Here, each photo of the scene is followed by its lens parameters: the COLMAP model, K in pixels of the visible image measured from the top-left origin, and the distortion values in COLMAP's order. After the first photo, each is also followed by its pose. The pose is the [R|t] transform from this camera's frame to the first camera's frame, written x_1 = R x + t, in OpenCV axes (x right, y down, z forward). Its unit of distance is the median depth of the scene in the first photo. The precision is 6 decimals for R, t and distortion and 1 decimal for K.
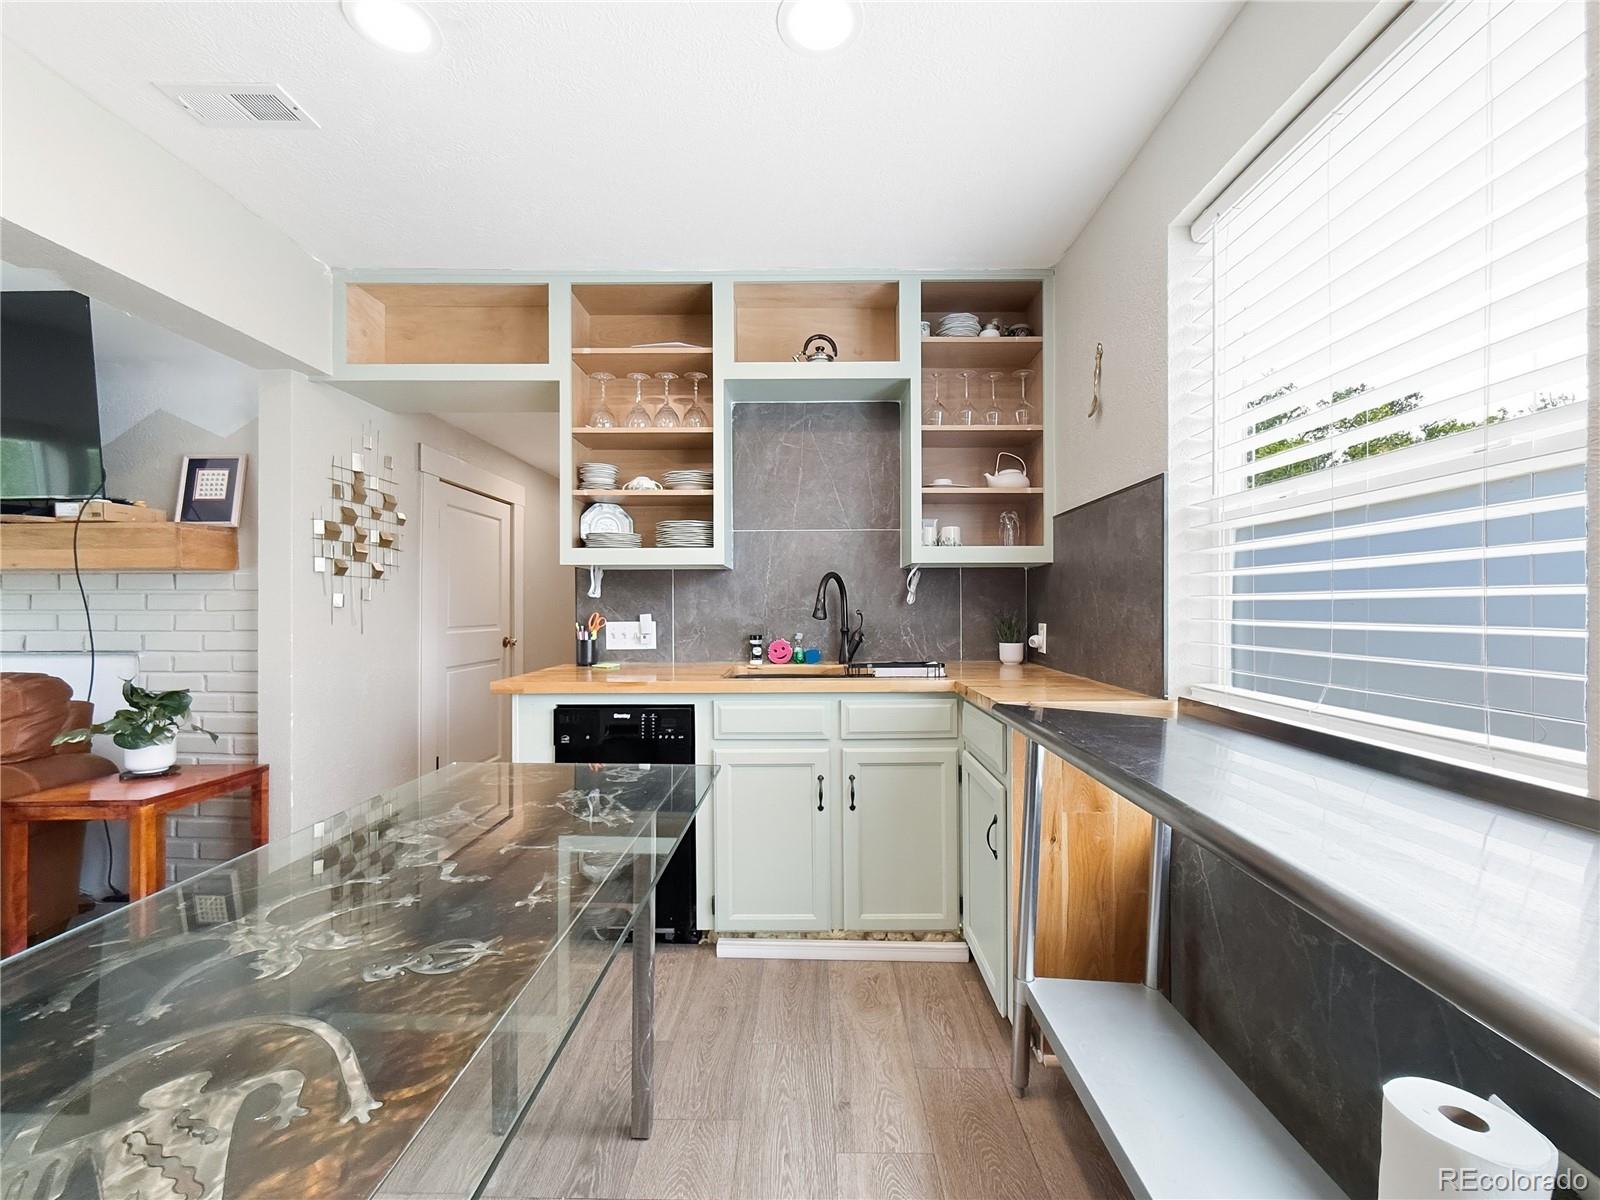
lens RADIAL K [[665.0, 0, 810.1], [0, 665.0, 605.1], [0, 0, 1]] dist [0.003871, -0.001075]
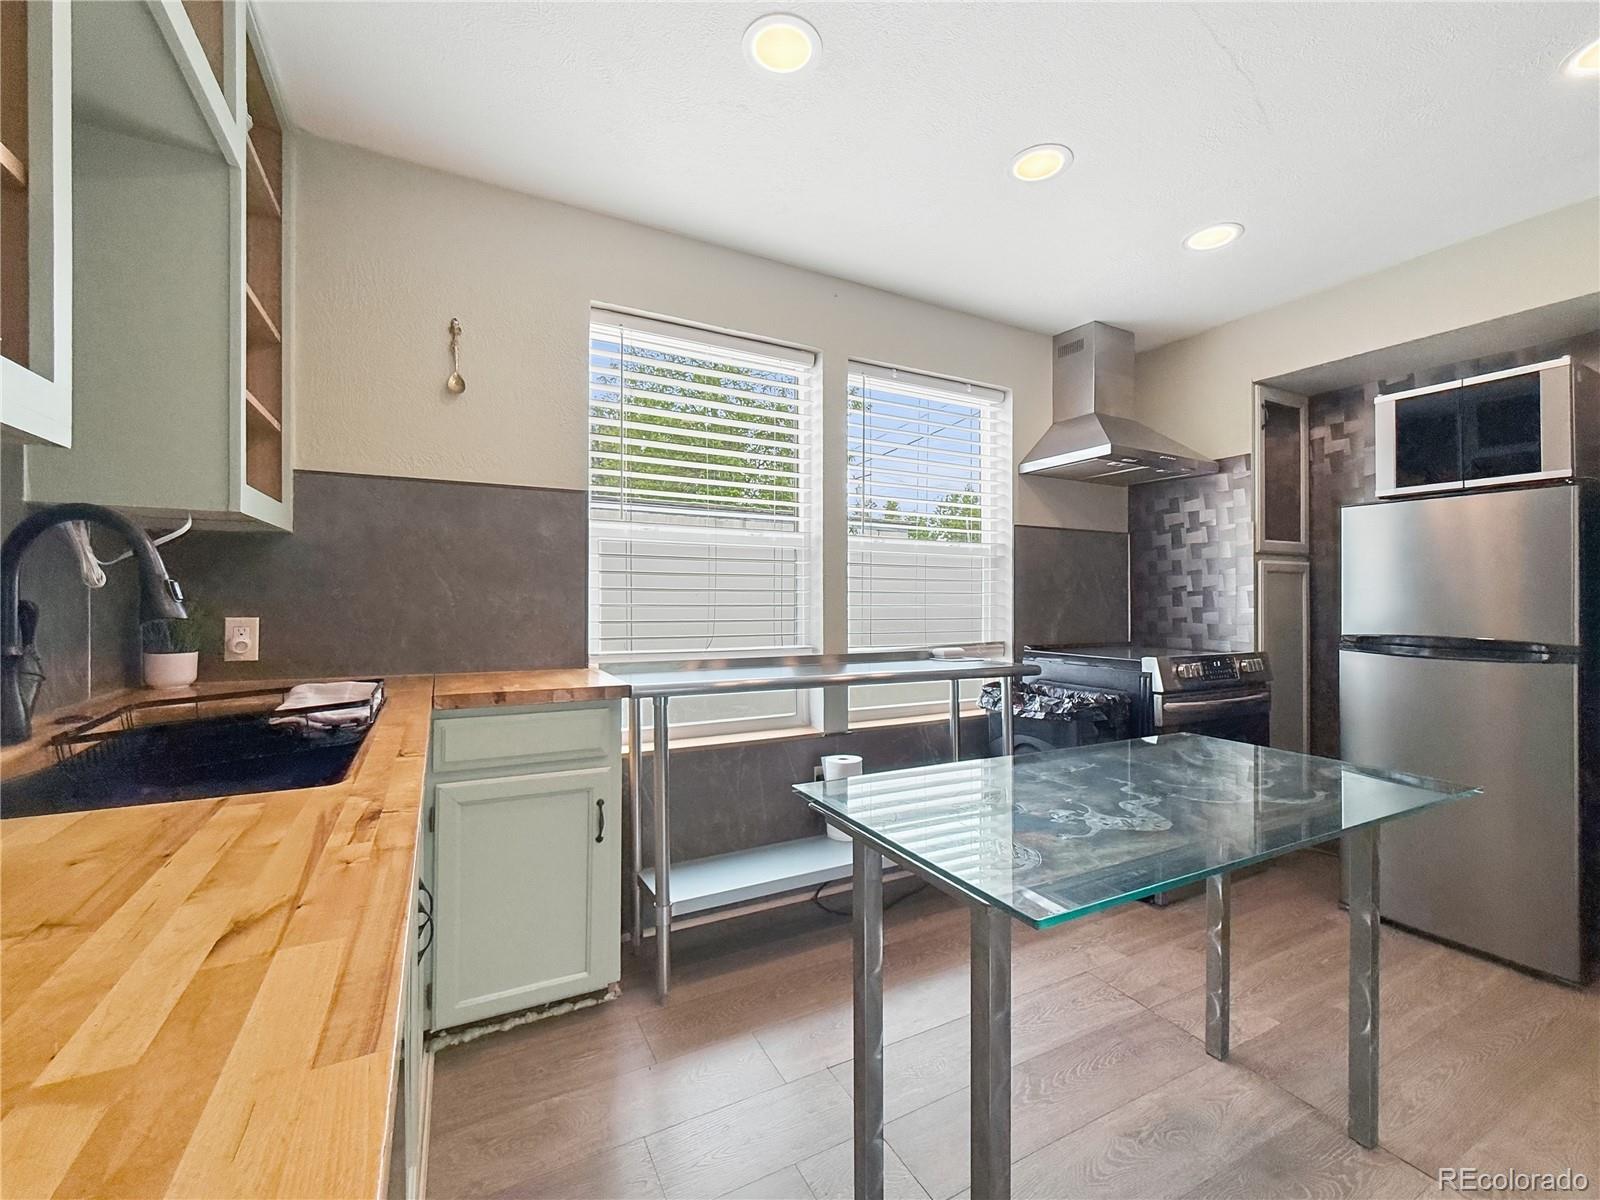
lens RADIAL K [[665.0, 0, 793.5], [0, 665.0, 594.9], [0, 0, 1]] dist [0.003871, -0.001075]
pose [[-0.484553, -0.005066, 0.874747, -0.526187], [-0.011982, 0.999928, -0.000846, -0.001530], [-0.874680, -0.010891, -0.484579, 0.856918]]
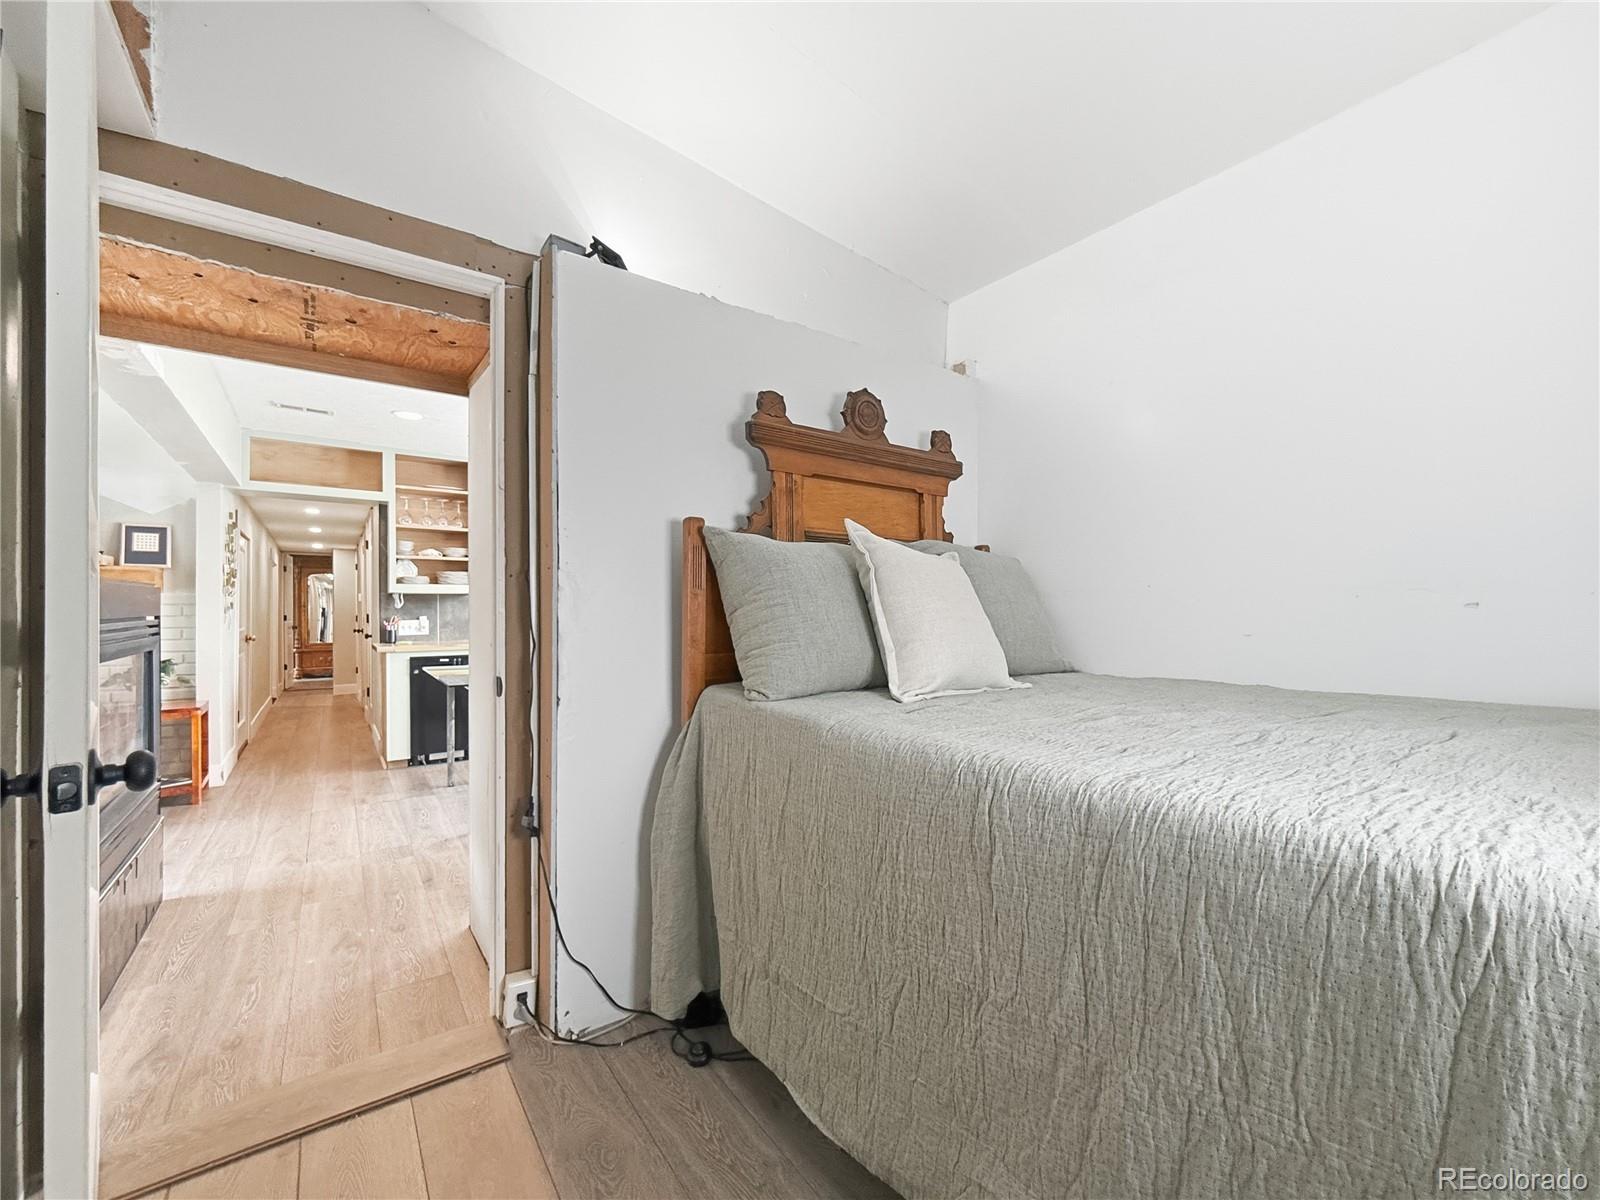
lens RADIAL K [[665.0, 0, 812.1], [0, 665.0, 610.3], [0, 0, 1]] dist [0.003871, -0.001075]
pose [[0.799005, -0.002755, 0.601318, -0.561904], [0.002084, 0.999996, 0.001813, -0.006284], [-0.601320, -0.000196, 0.799008, -1.379447]]
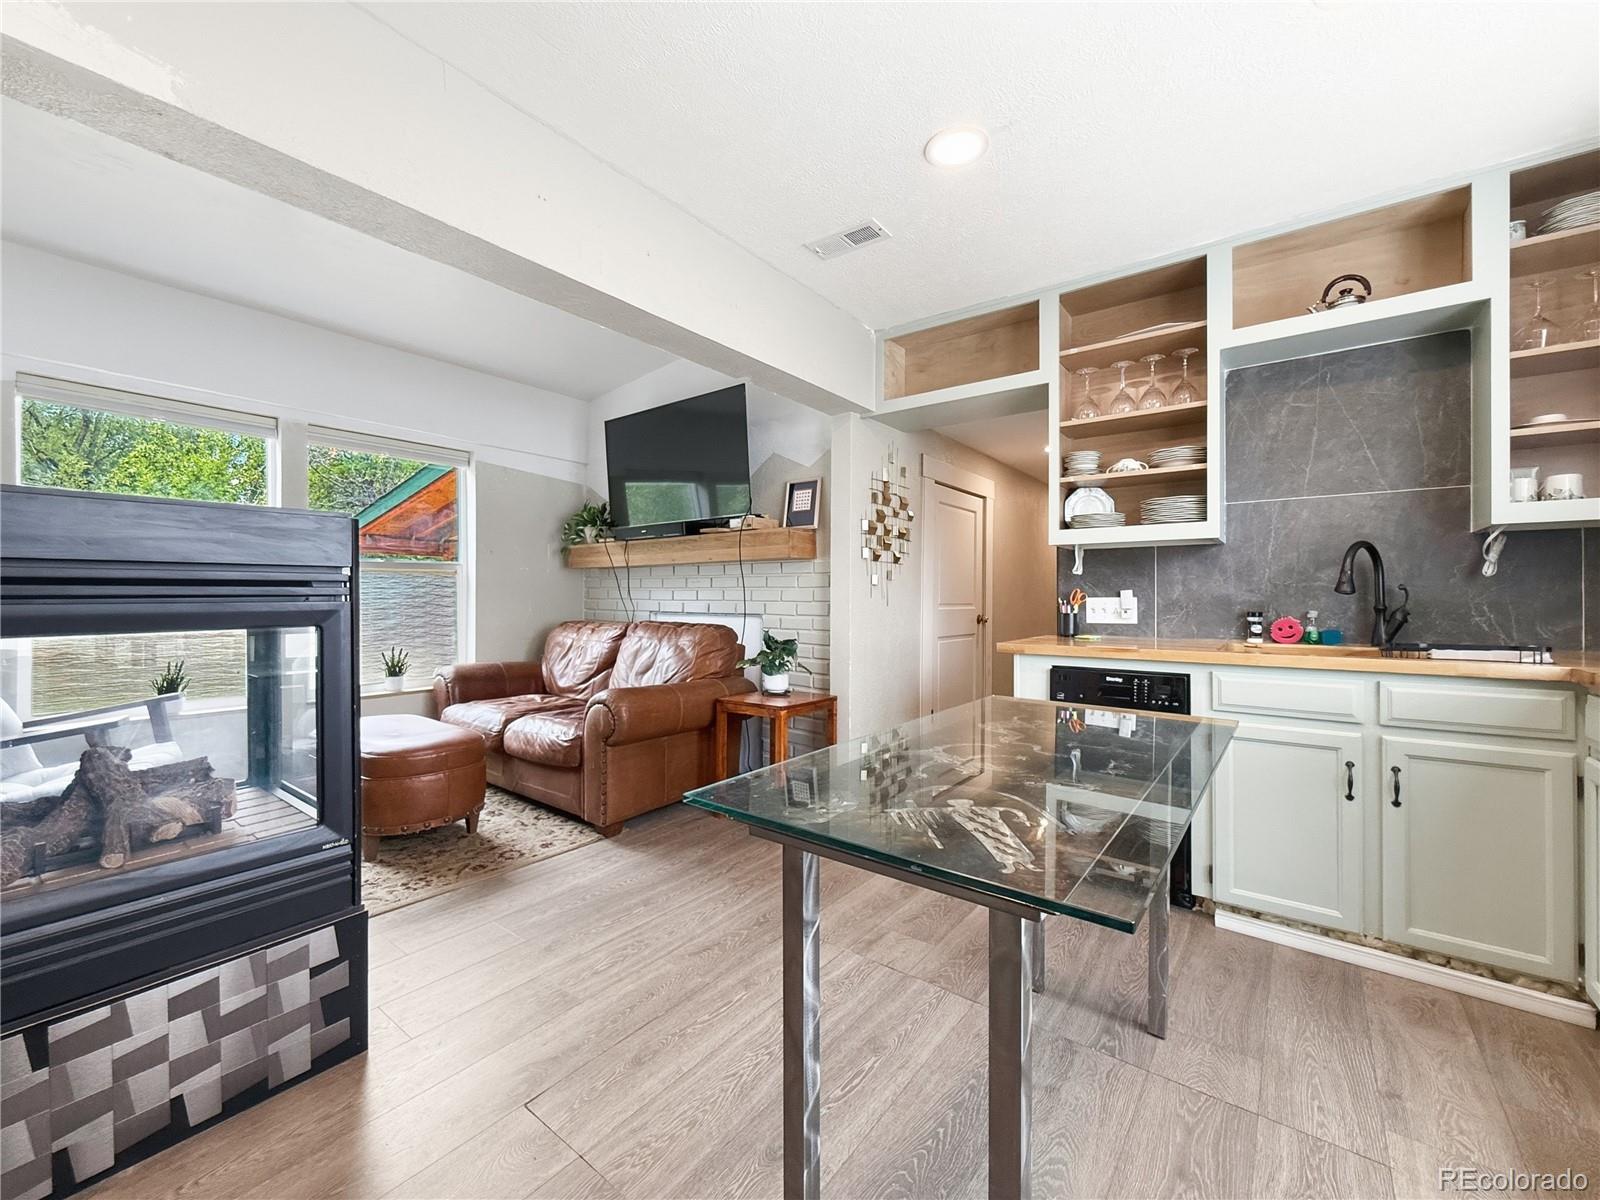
lens RADIAL K [[665.0, 0, 799.1], [0, 665.0, 595.8], [0, 0, 1]] dist [0.003871, -0.001075]
pose [[0.799800, 0.003357, -0.600257, -0.034500], [-0.003568, 0.999993, 0.000837, 0.025792], [0.600255, 0.001472, 0.799807, -0.159291]]
